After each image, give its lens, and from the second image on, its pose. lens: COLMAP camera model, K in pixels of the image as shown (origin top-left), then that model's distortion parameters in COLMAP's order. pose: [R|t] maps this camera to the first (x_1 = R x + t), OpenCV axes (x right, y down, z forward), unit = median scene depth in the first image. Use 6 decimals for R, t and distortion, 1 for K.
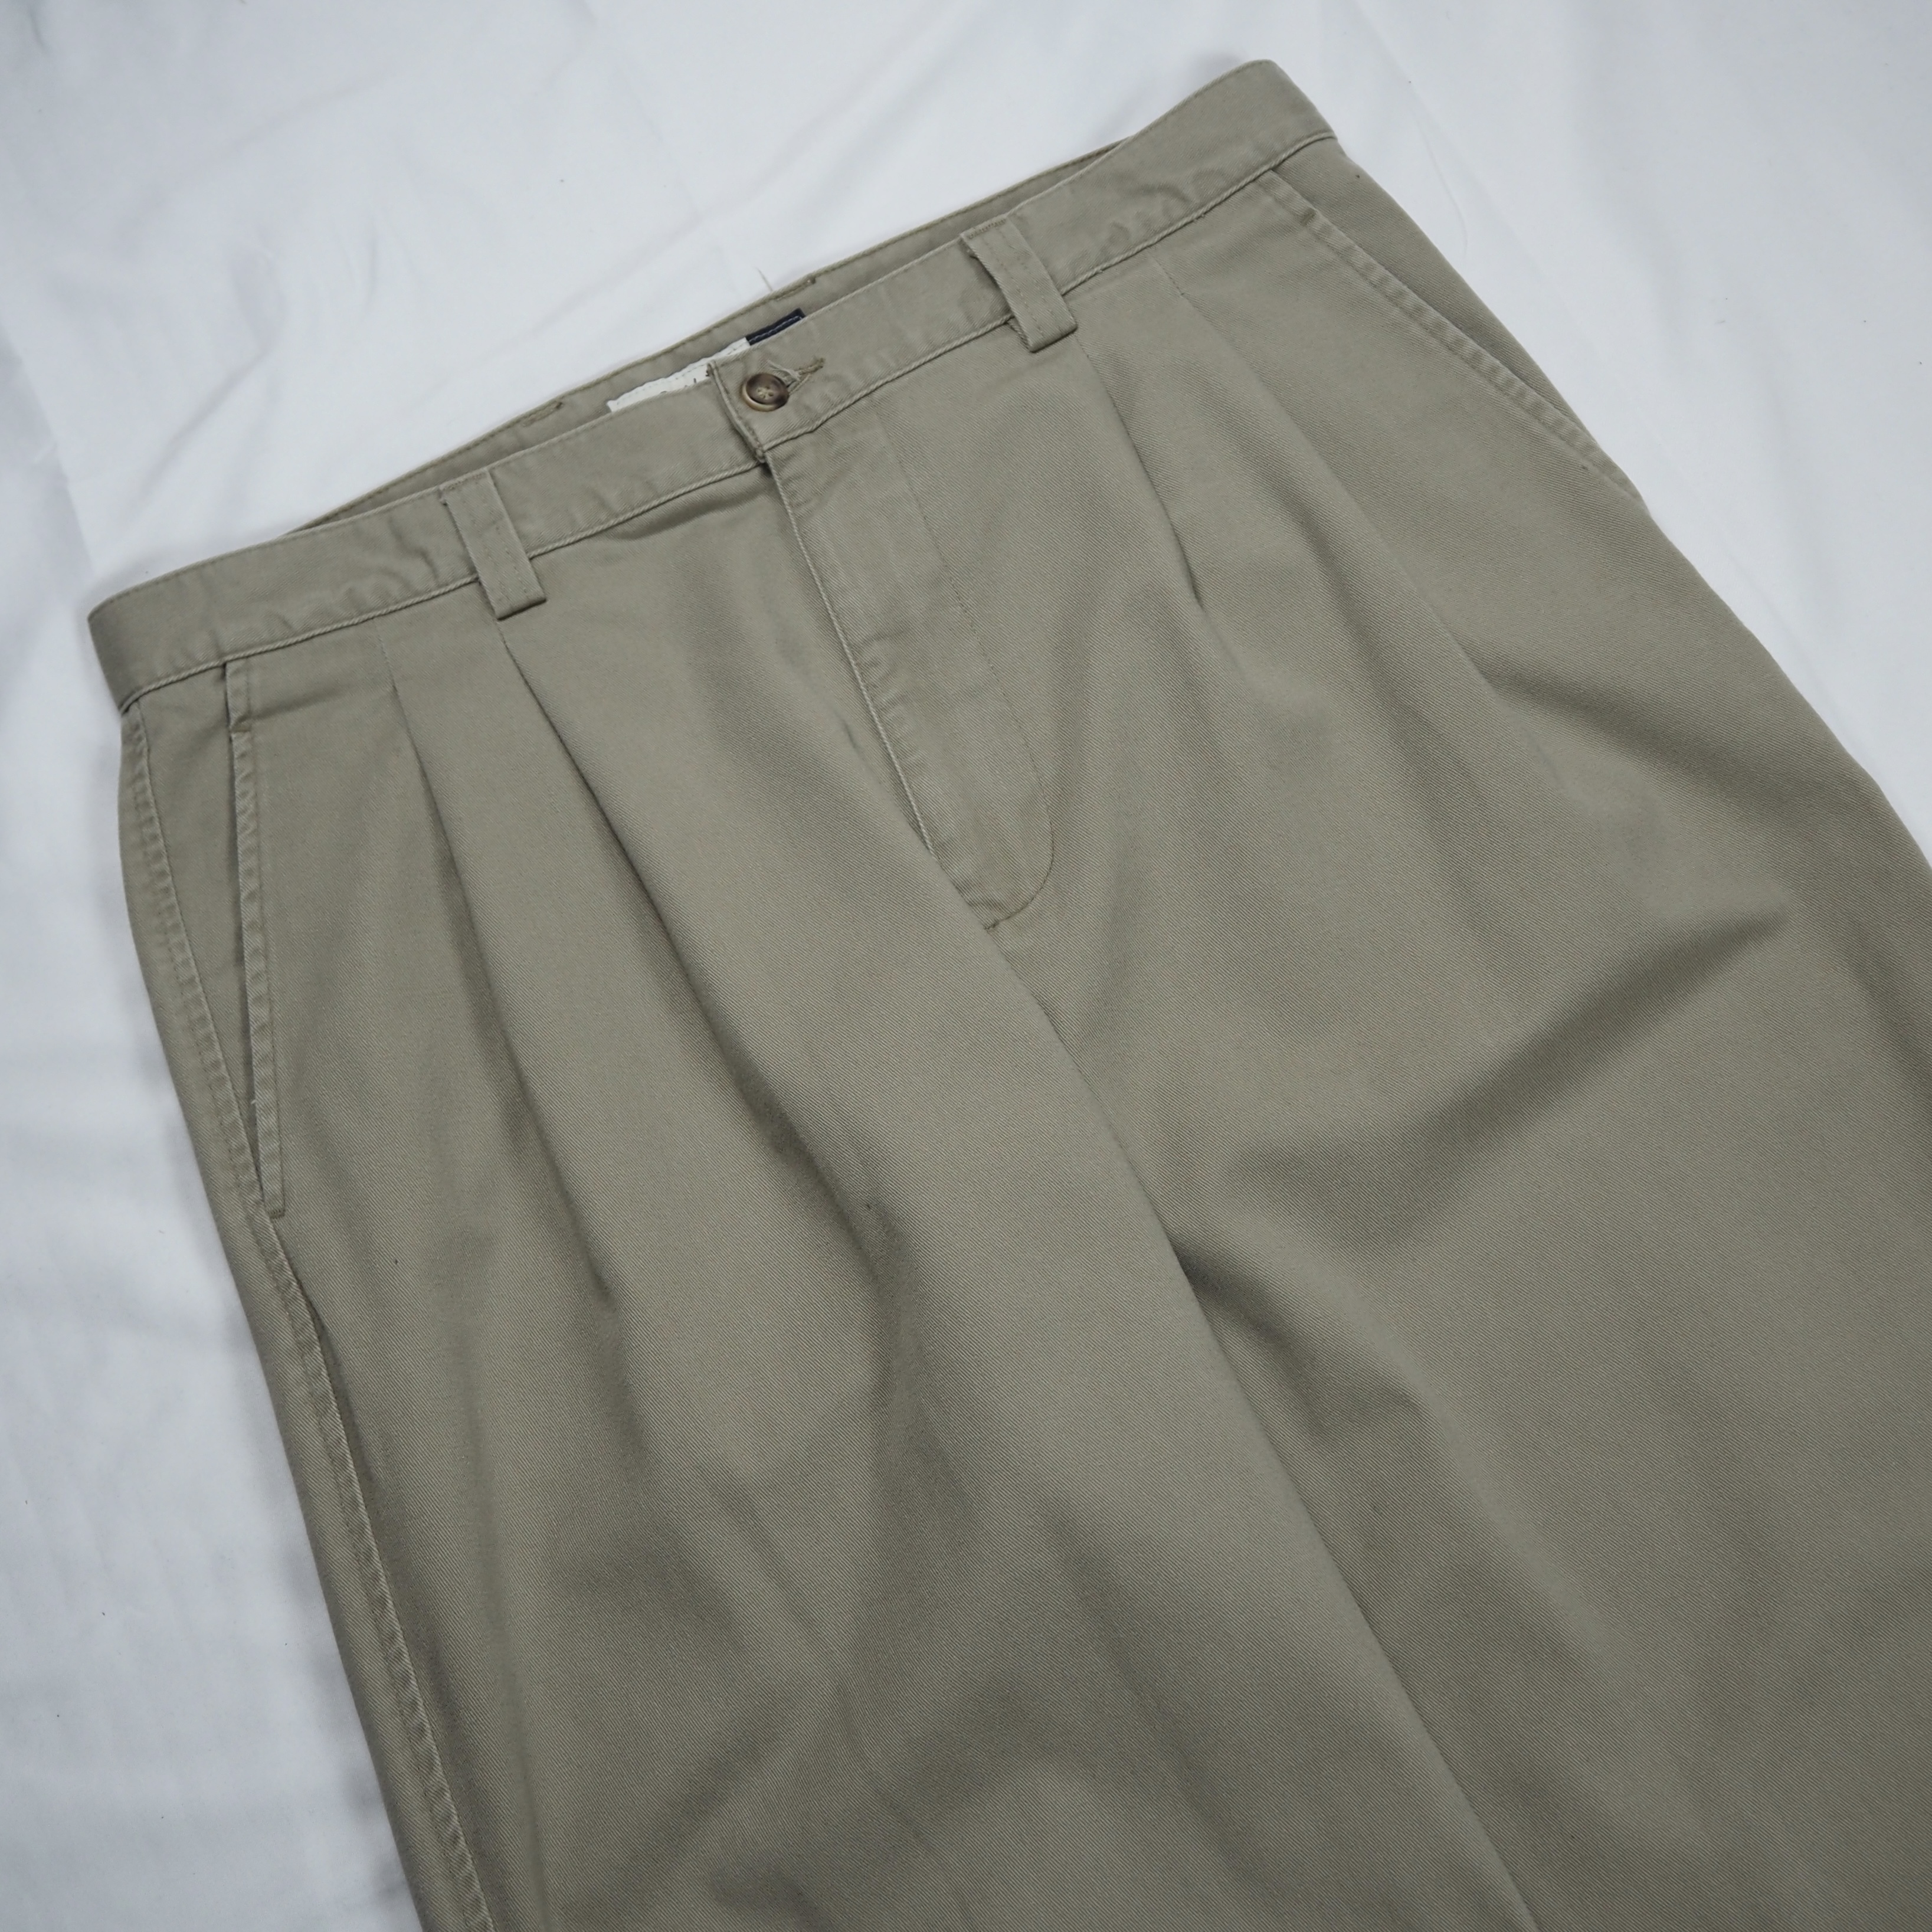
lens RADIAL K [[2597.2, 0, 923.7], [0, 2597.2, 809.1], [0, 0, 1]] dist [-0.056387, 0.024897]
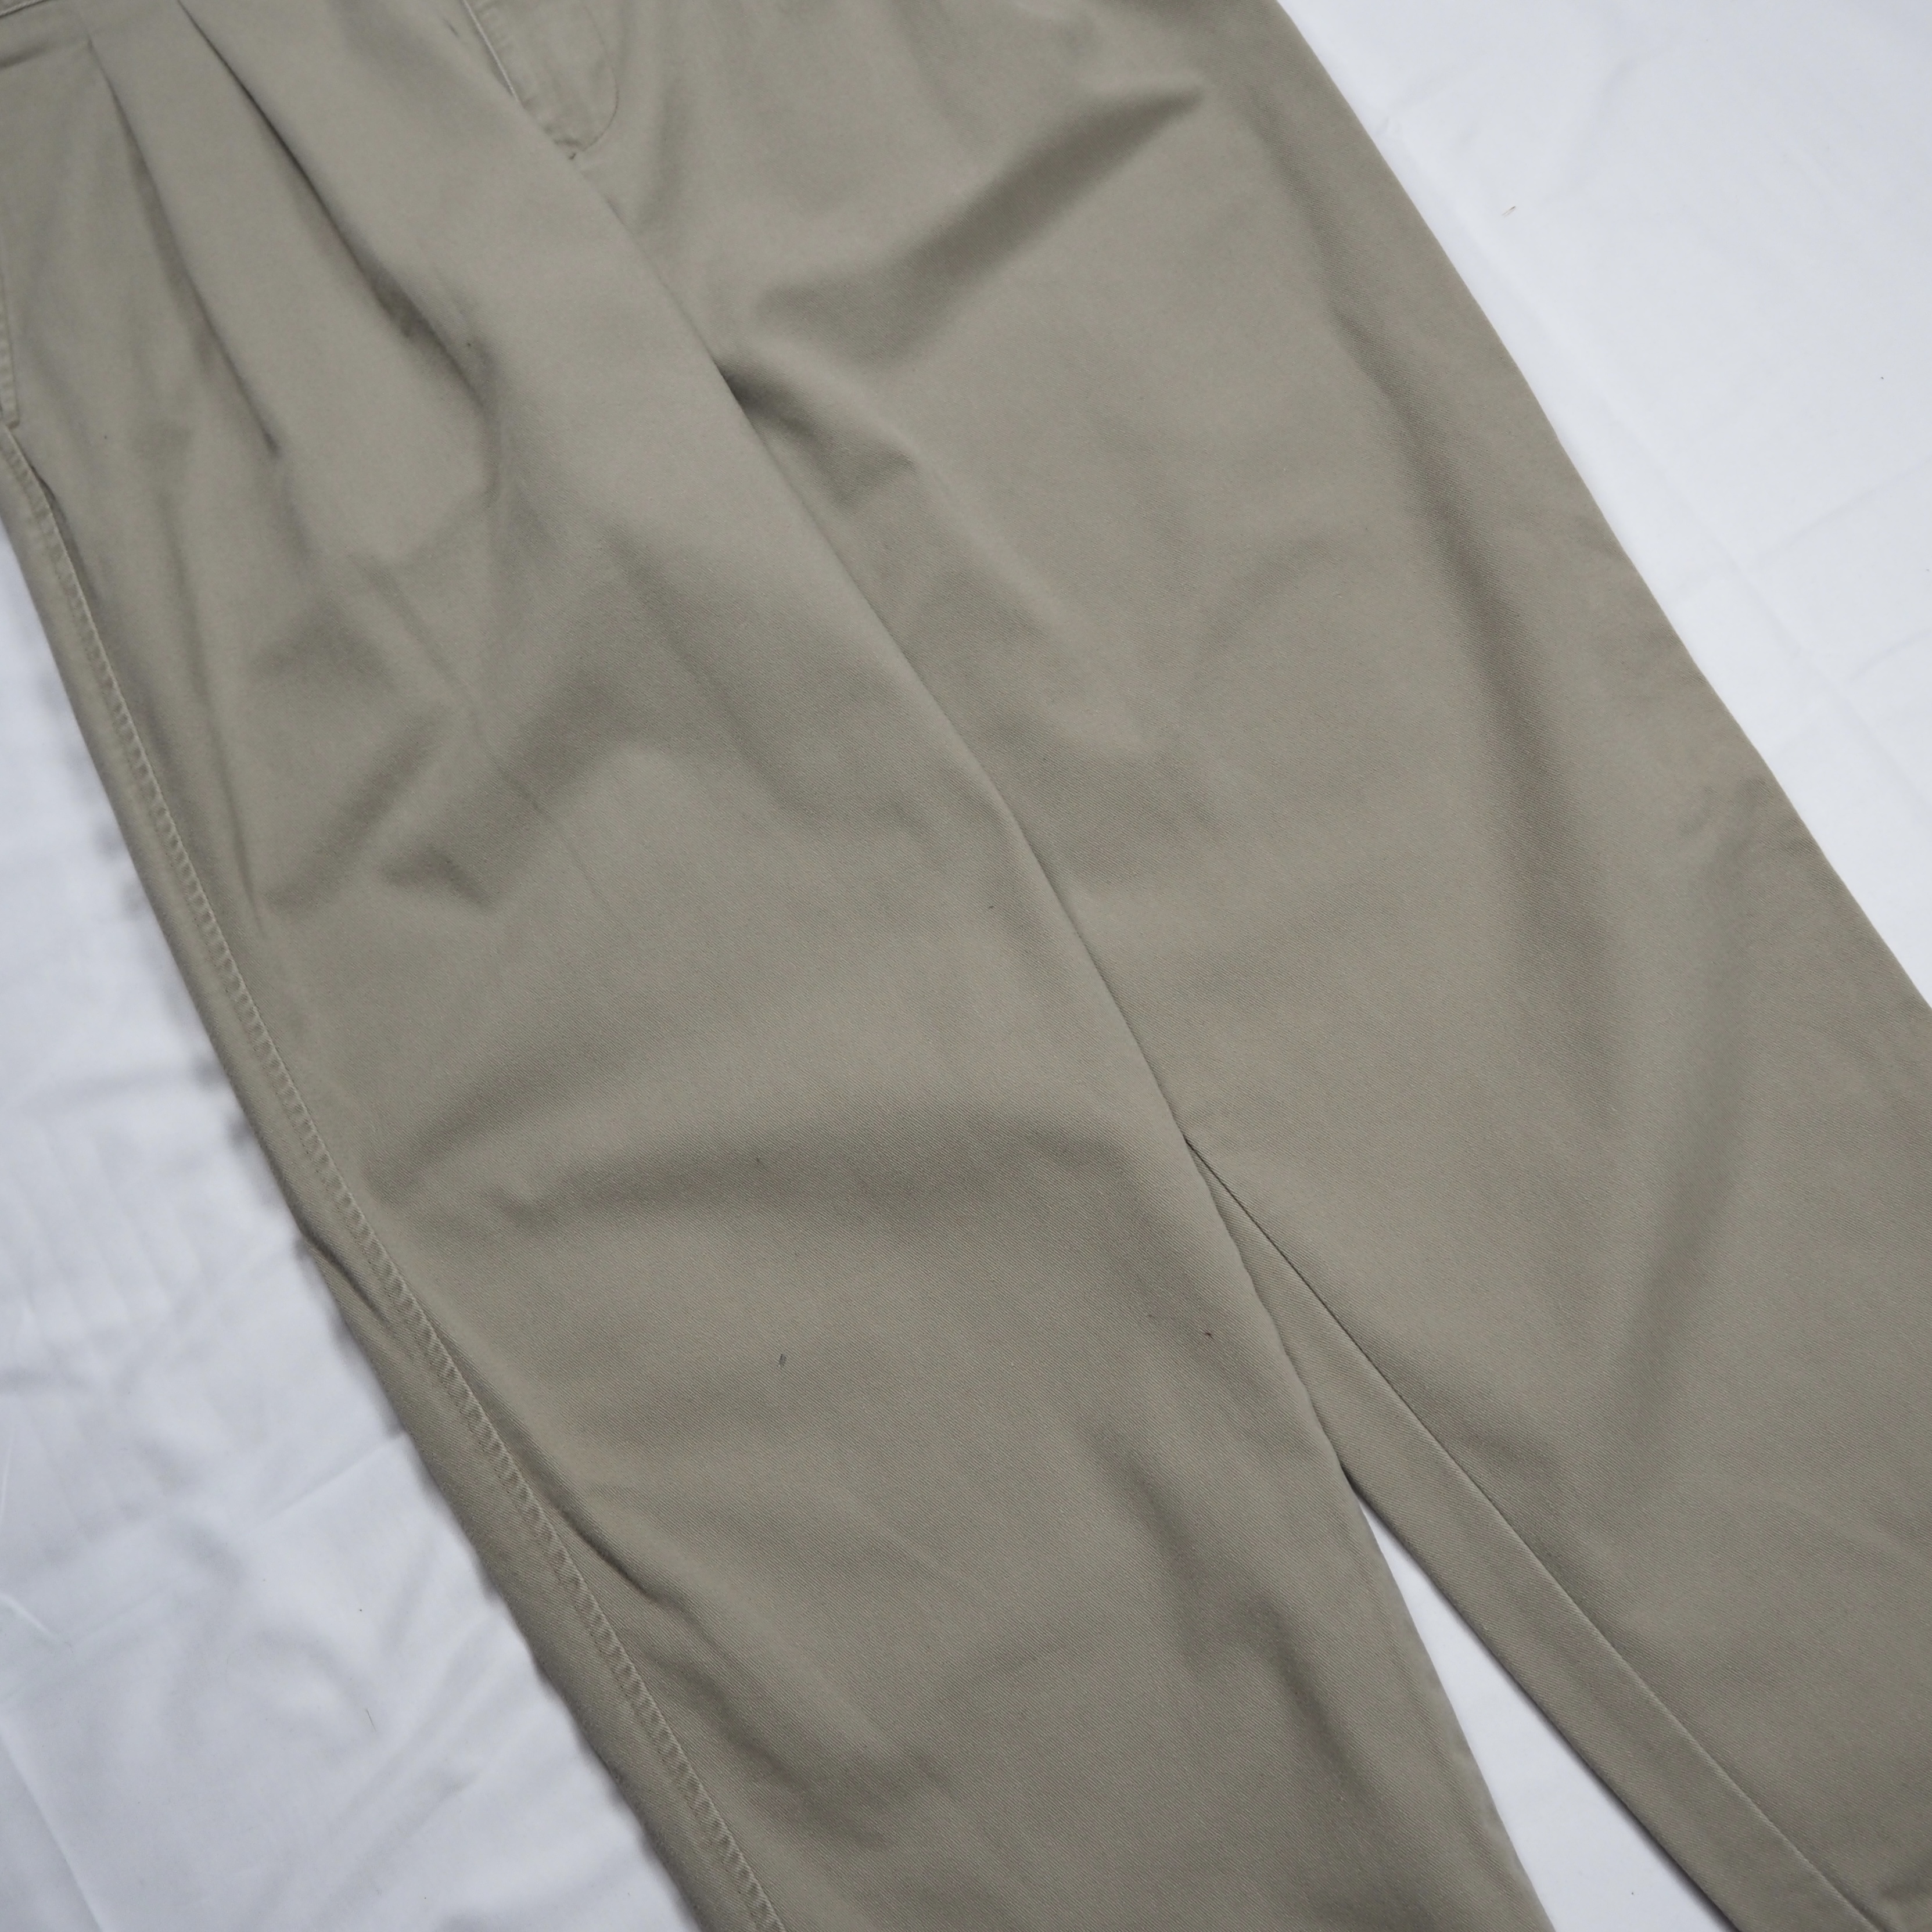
lens RADIAL K [[2472.5, 0, 1030.3], [0, 2472.5, 963.9], [0, 0, 1]] dist [-0.046624, 0.028224]
pose [[0.995725, -0.086381, 0.032725, 0.184058], [0.084557, 0.994979, 0.053543, 0.407789], [-0.037186, -0.050547, 0.998029, -0.220963]]
